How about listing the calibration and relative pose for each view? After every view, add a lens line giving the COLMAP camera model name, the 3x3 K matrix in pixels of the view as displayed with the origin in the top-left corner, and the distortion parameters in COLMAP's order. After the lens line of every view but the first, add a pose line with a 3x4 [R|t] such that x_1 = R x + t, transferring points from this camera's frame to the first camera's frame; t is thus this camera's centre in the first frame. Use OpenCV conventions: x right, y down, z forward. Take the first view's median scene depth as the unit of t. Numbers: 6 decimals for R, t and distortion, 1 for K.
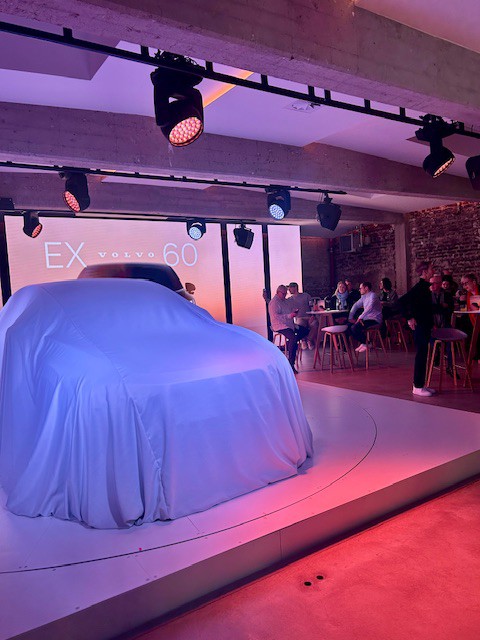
lens RADIAL K [[491.4, 0, 229.9], [0, 491.4, 320.1], [0, 0, 1]] dist [0.054611, -0.066476]
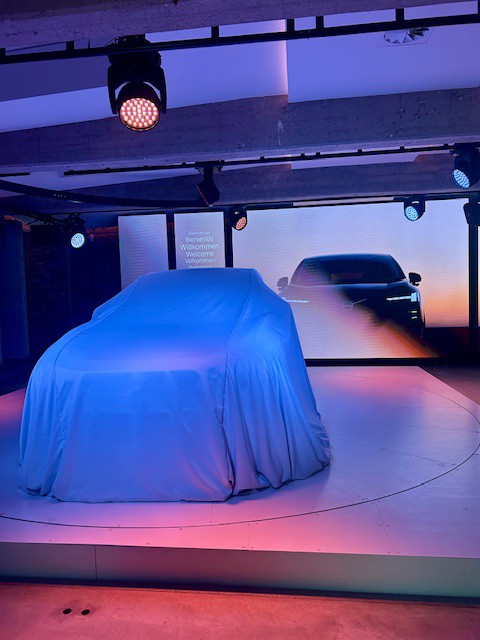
lens RADIAL K [[491.4, 0, 234.5], [0, 491.4, 321.0], [0, 0, 1]] dist [0.054611, -0.066476]
pose [[0.757218, 0.068969, -0.649511, 0.308420], [-0.053274, 0.997618, 0.043825, -0.014551], [0.650986, 0.001417, 0.759088, 0.171926]]
